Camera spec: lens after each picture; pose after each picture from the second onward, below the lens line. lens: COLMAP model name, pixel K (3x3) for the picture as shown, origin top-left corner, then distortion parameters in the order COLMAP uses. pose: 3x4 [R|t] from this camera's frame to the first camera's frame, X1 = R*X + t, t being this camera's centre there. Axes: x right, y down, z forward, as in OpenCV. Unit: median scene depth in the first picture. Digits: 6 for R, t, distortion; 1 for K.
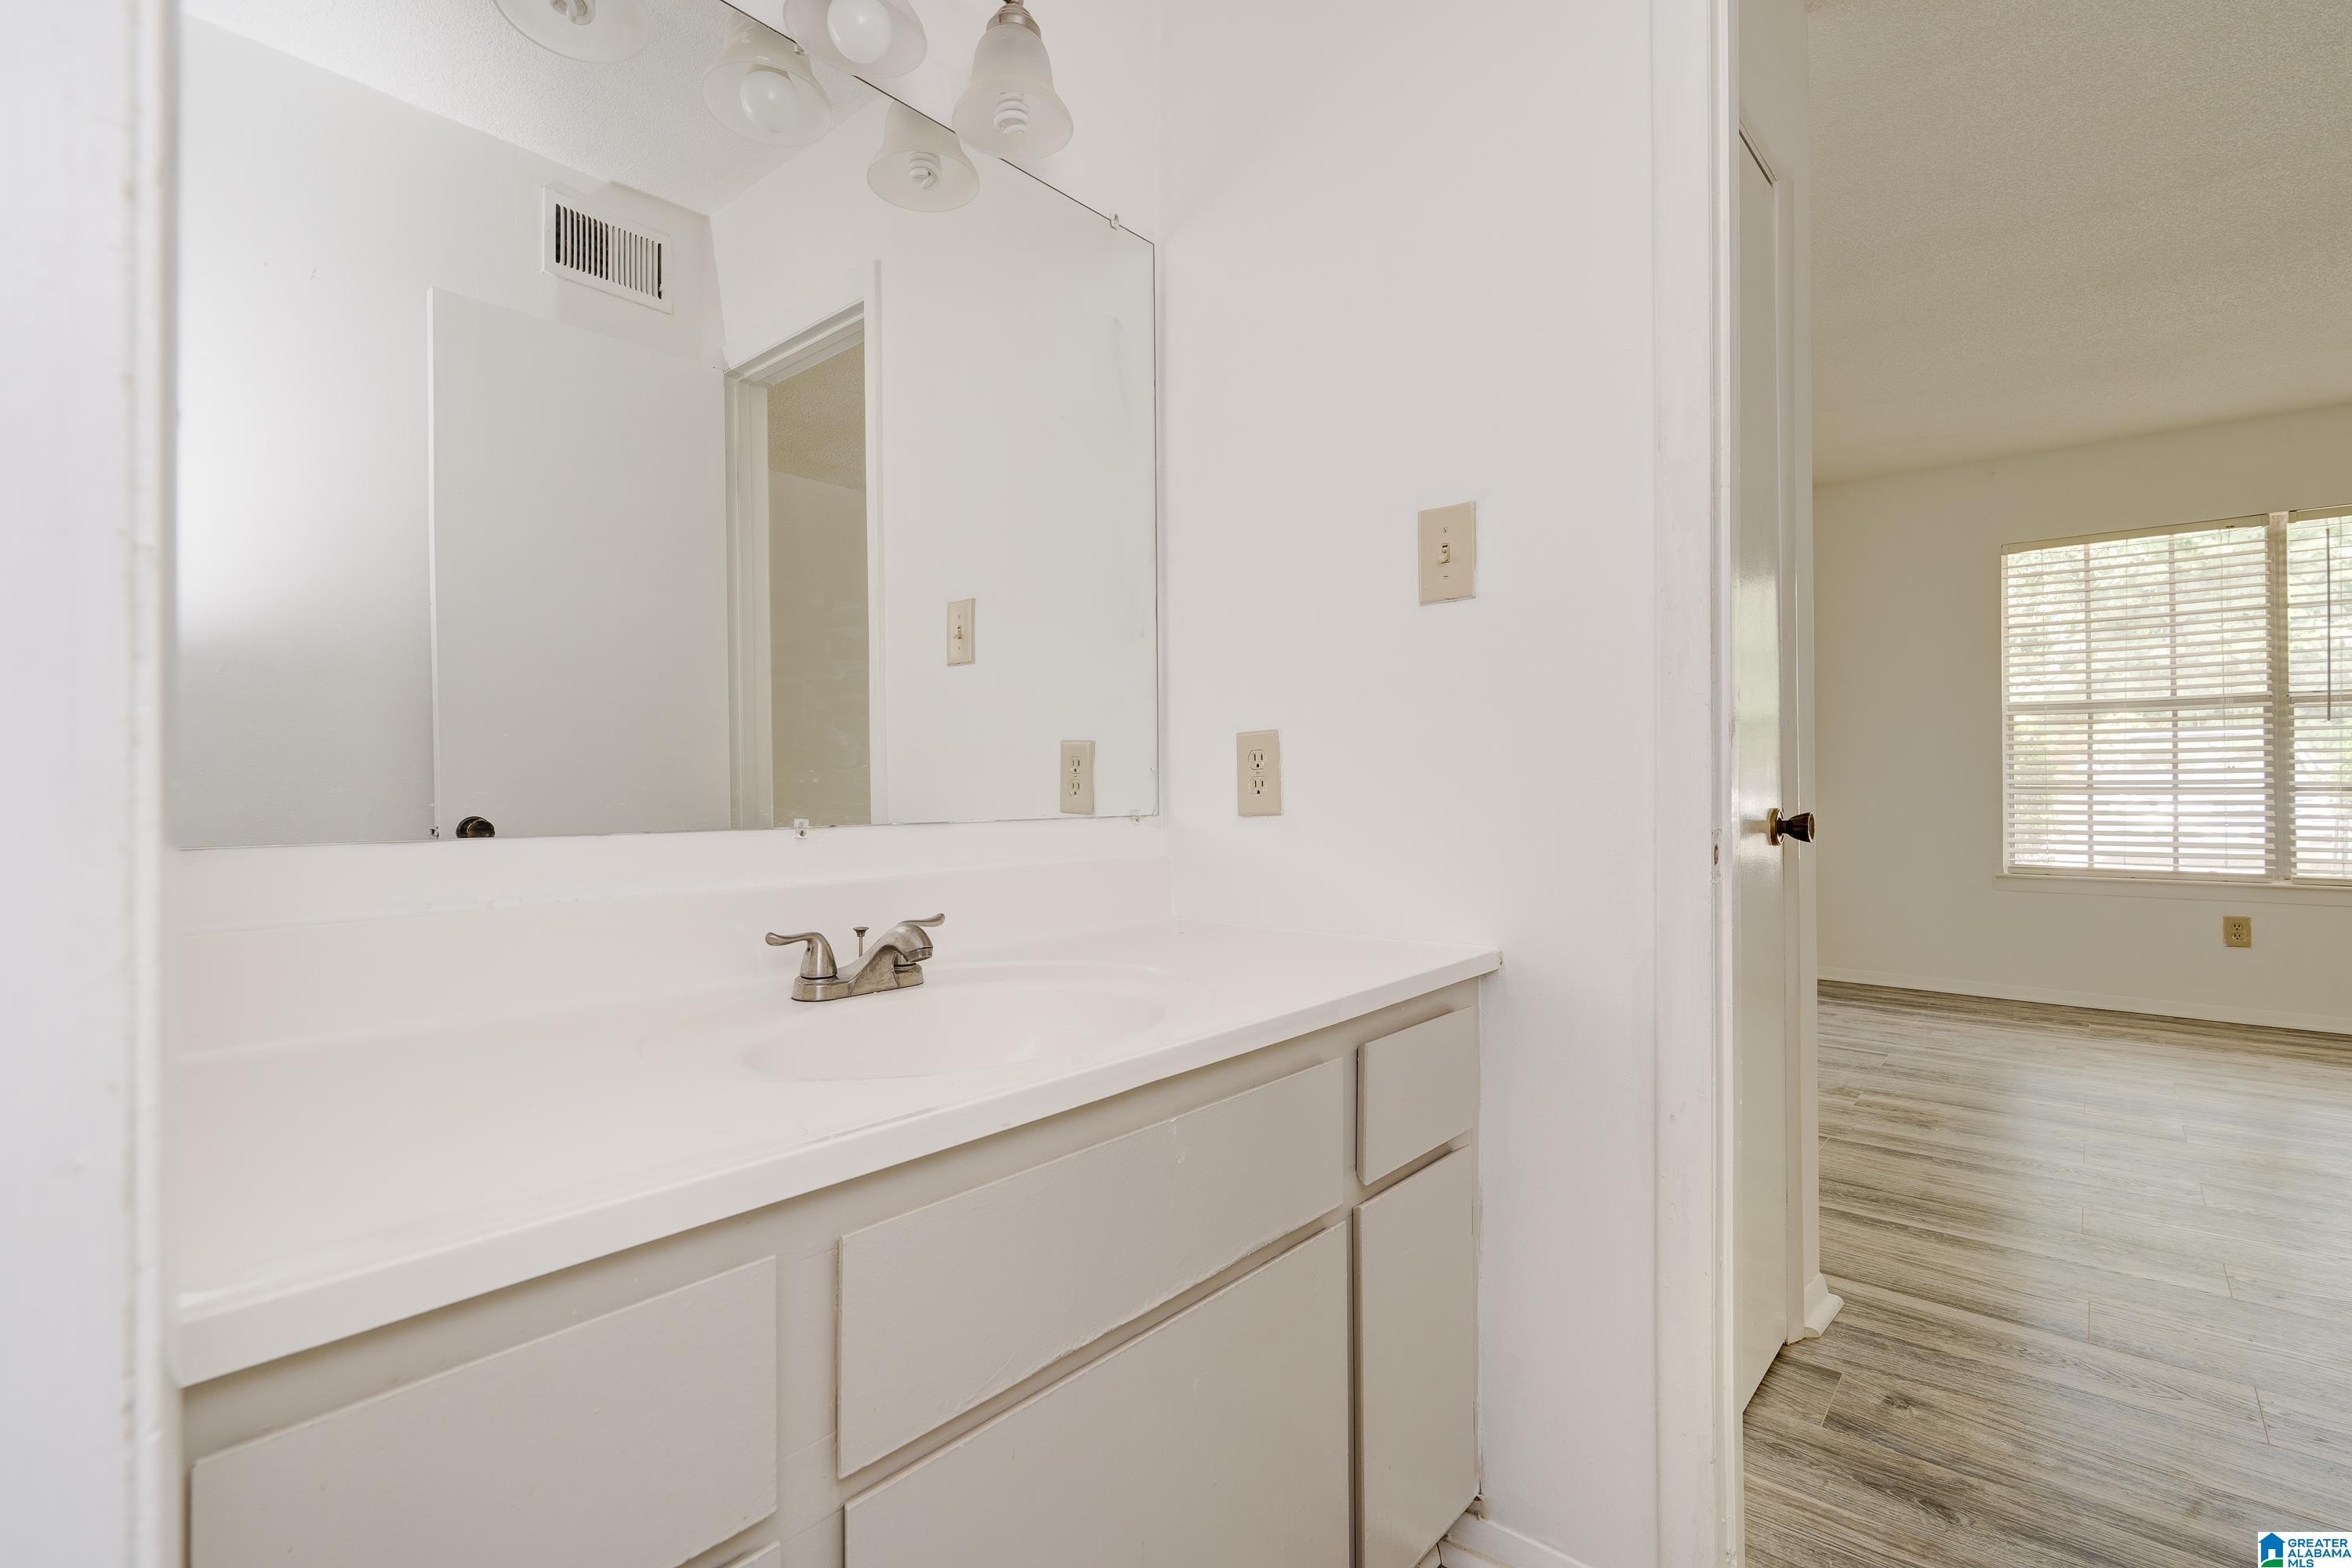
lens RADIAL K [[1083.0, 0, 1176.5], [0, 1083.0, 778.2], [0, 0, 1]] dist [0.002314, 0.000475]
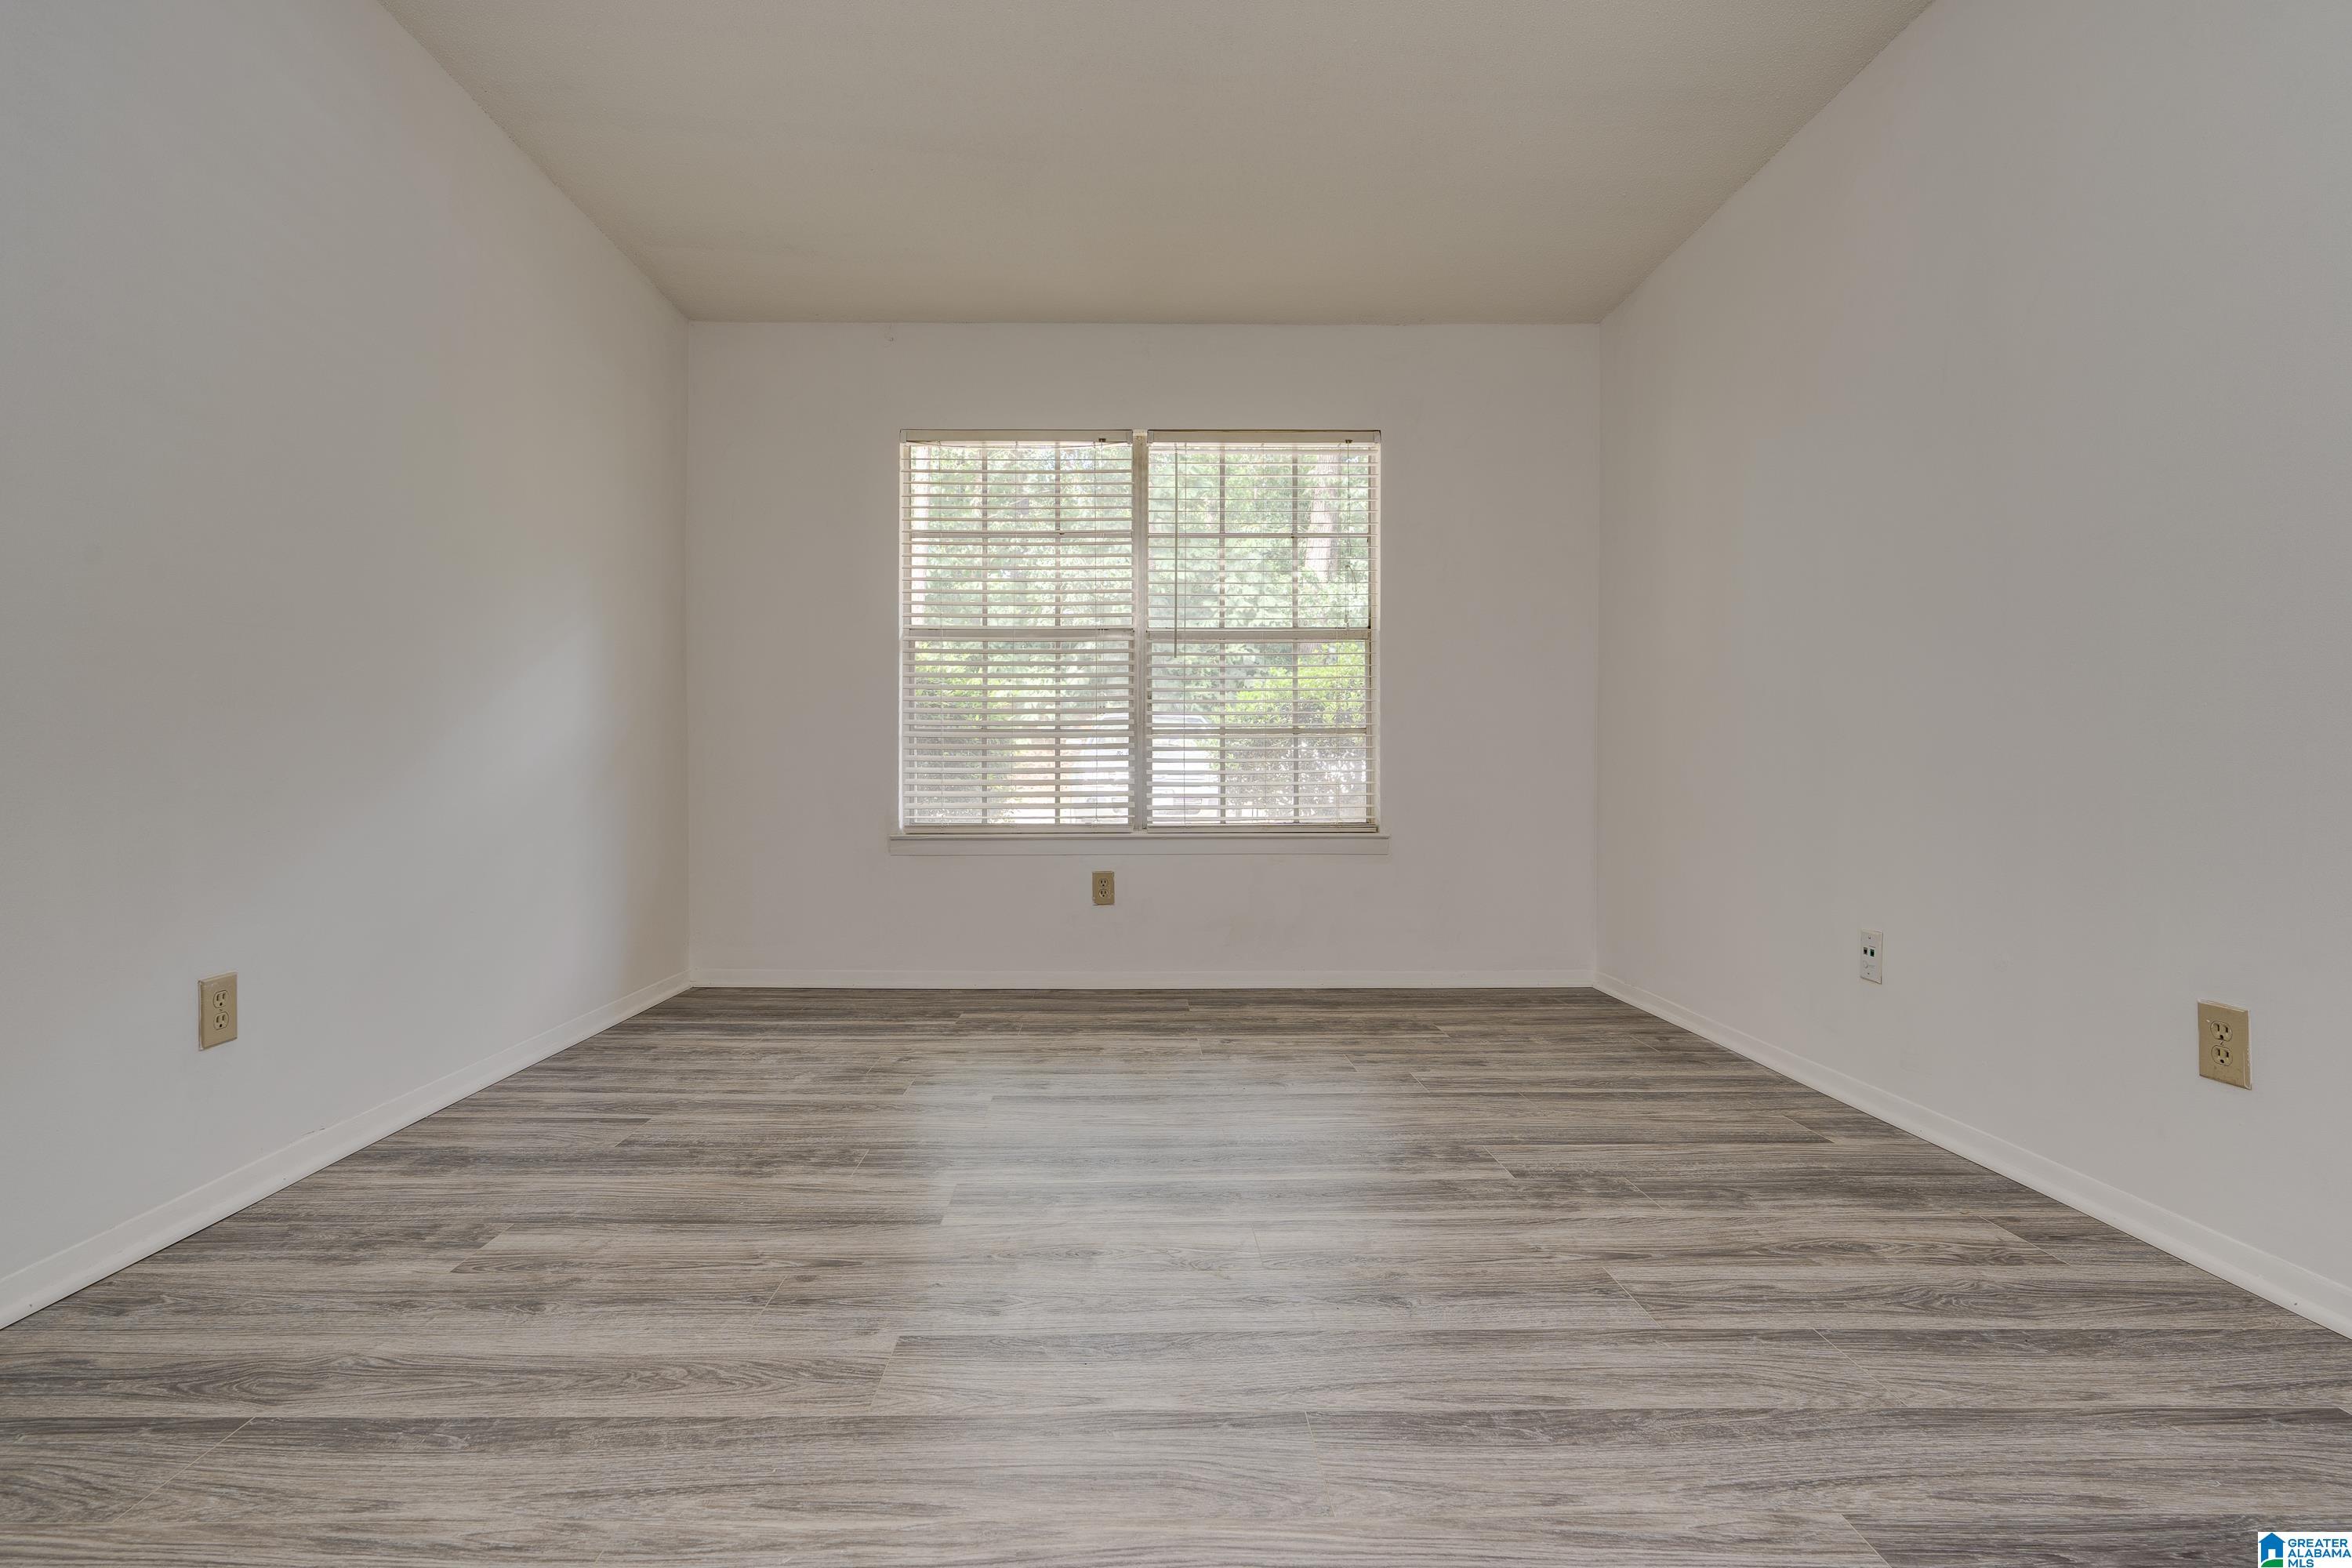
lens RADIAL K [[1083.0, 0, 1172.2], [0, 1083.0, 770.5], [0, 0, 1]] dist [0.002314, 0.000475]
pose [[0.761684, -0.006858, 0.647912, 0.434362], [-0.006610, 0.999810, 0.018353, 0.026167], [-0.647915, -0.018262, 0.761494, 0.276730]]
